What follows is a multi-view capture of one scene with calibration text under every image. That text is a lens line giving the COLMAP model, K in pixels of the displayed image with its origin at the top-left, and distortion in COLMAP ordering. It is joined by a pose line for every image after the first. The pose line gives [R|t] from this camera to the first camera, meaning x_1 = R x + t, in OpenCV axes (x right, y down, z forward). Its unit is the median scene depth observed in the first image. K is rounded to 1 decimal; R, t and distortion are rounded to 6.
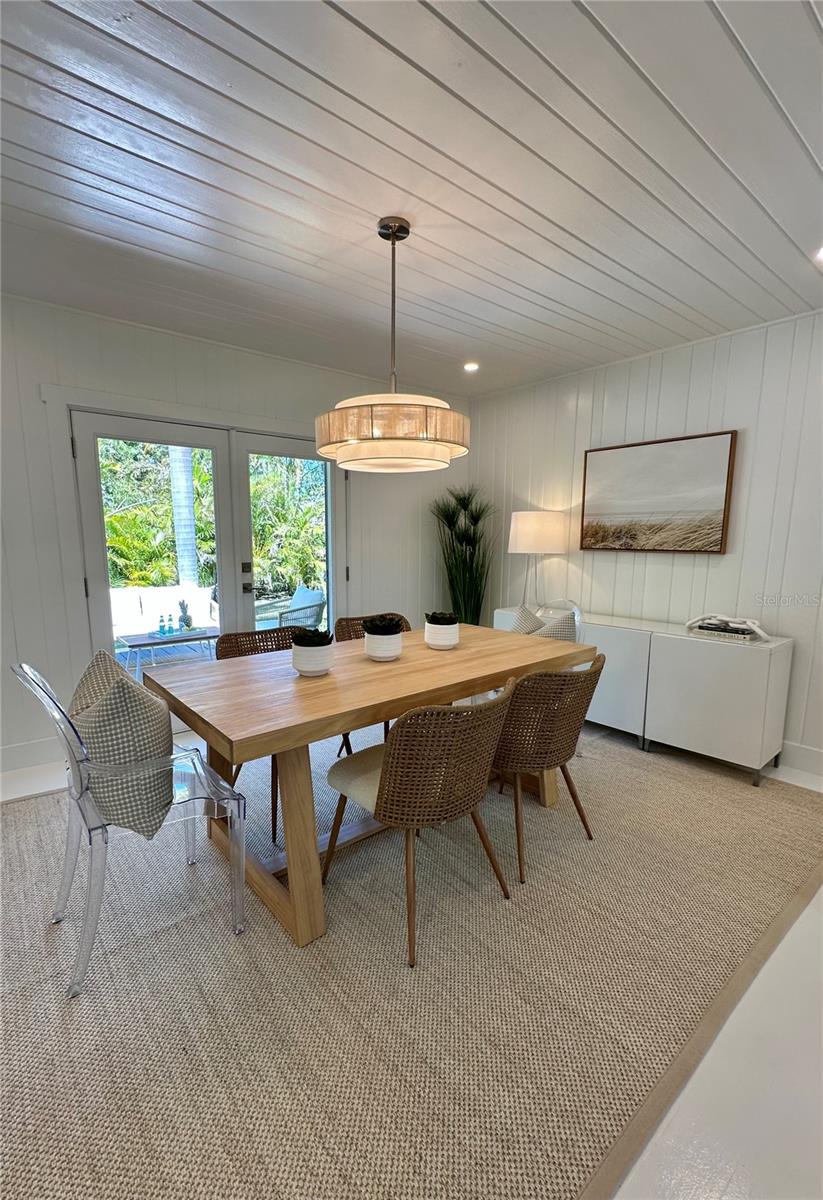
lens RADIAL K [[513.7, 0, 408.9], [0, 513.7, 612.0], [0, 0, 1]] dist [-0.001749, -0.000043]
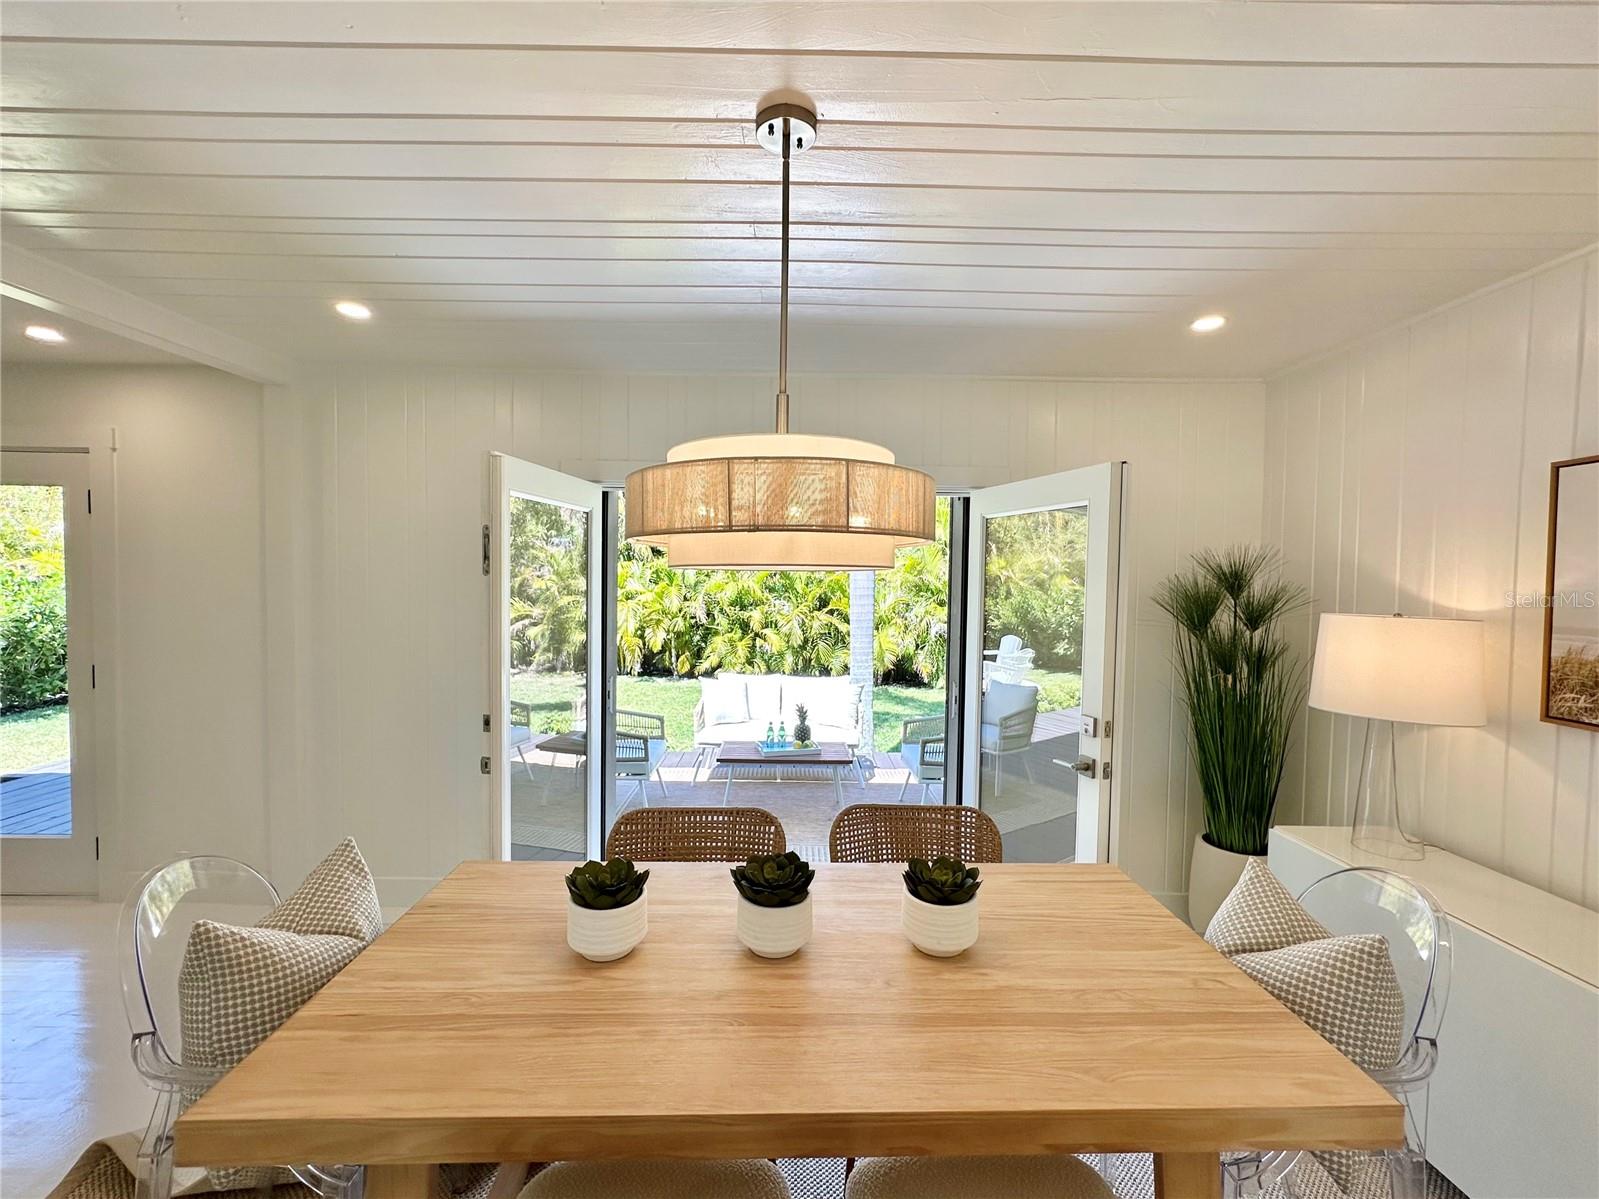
lens RADIAL K [[679.5, 0, 799.5], [0, 679.5, 599.5], [0, 0, 1]] dist [-0.002503, -0.000174]
pose [[0.779691, 0.024881, -0.625670, 0.217588], [-0.103507, 0.990585, -0.089595, -0.108006], [0.617551, 0.134618, 0.774925, 0.269993]]
